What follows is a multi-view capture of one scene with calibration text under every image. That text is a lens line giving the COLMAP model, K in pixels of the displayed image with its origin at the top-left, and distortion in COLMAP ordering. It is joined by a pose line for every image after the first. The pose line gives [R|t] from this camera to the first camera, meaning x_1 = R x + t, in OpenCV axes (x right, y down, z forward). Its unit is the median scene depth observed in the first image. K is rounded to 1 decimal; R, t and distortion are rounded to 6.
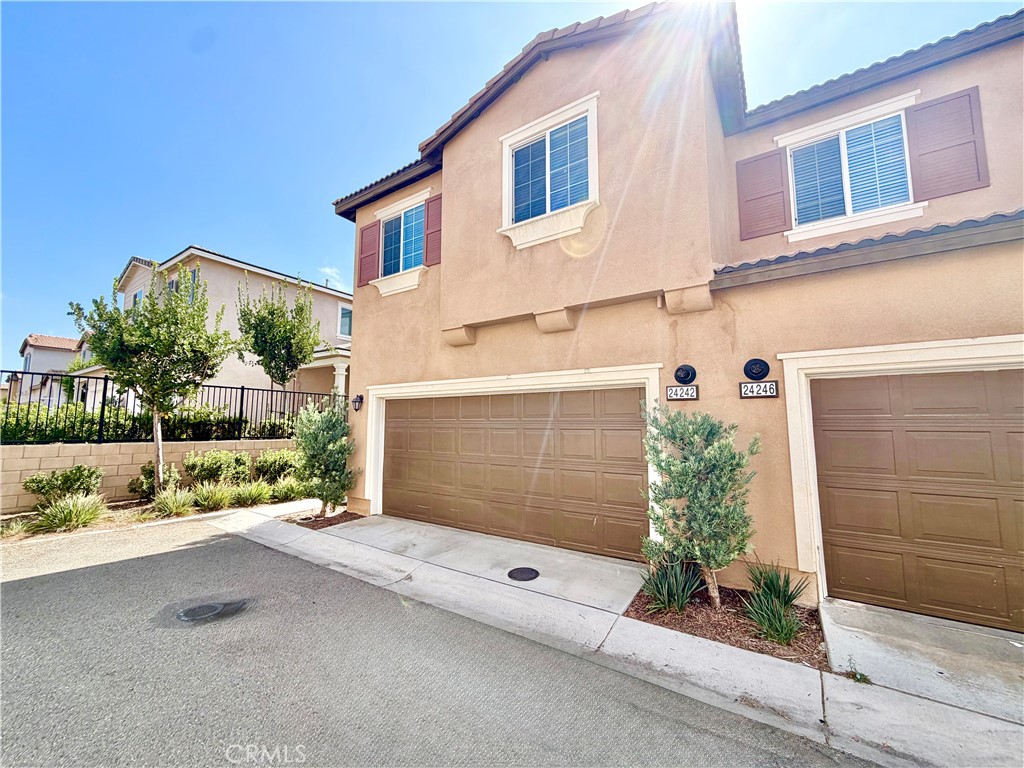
lens RADIAL K [[409.8, 0, 508.7], [0, 409.8, 384.9], [0, 0, 1]] dist [-0.002329, 0.001145]
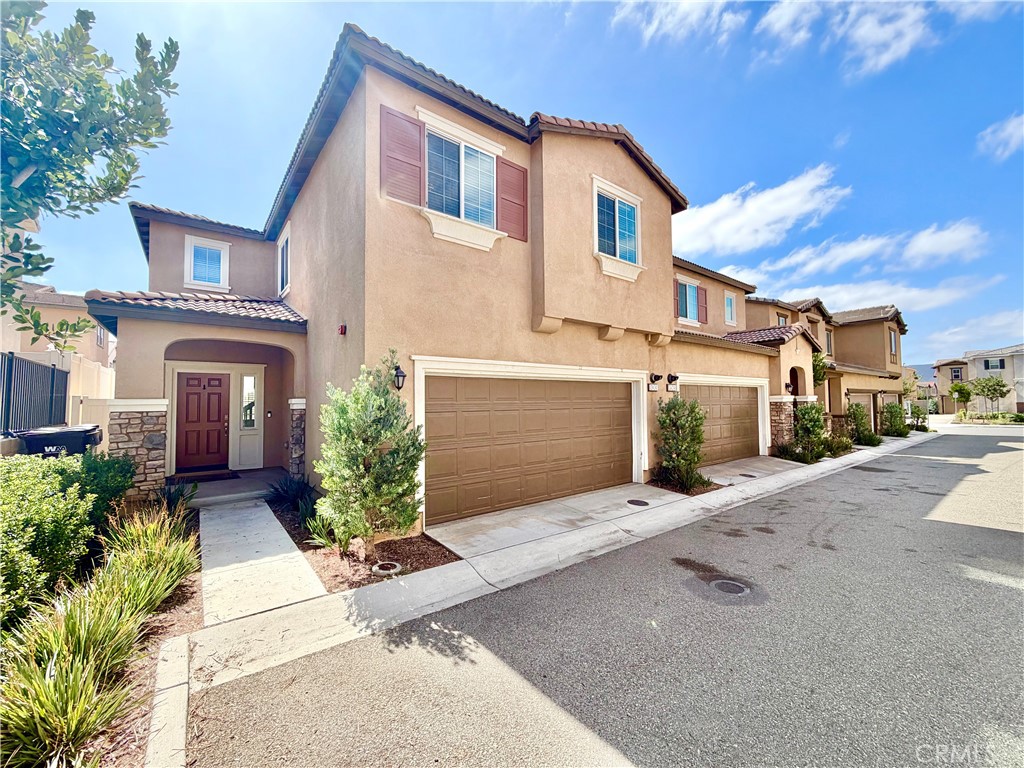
lens RADIAL K [[409.8, 0, 510.3], [0, 409.8, 384.6], [0, 0, 1]] dist [-0.002329, 0.001145]
pose [[0.306913, 0.032138, 0.951195, -1.354346], [-0.083971, 0.996447, -0.006573, 0.062534], [-0.948026, -0.077856, 0.308521, 0.872947]]
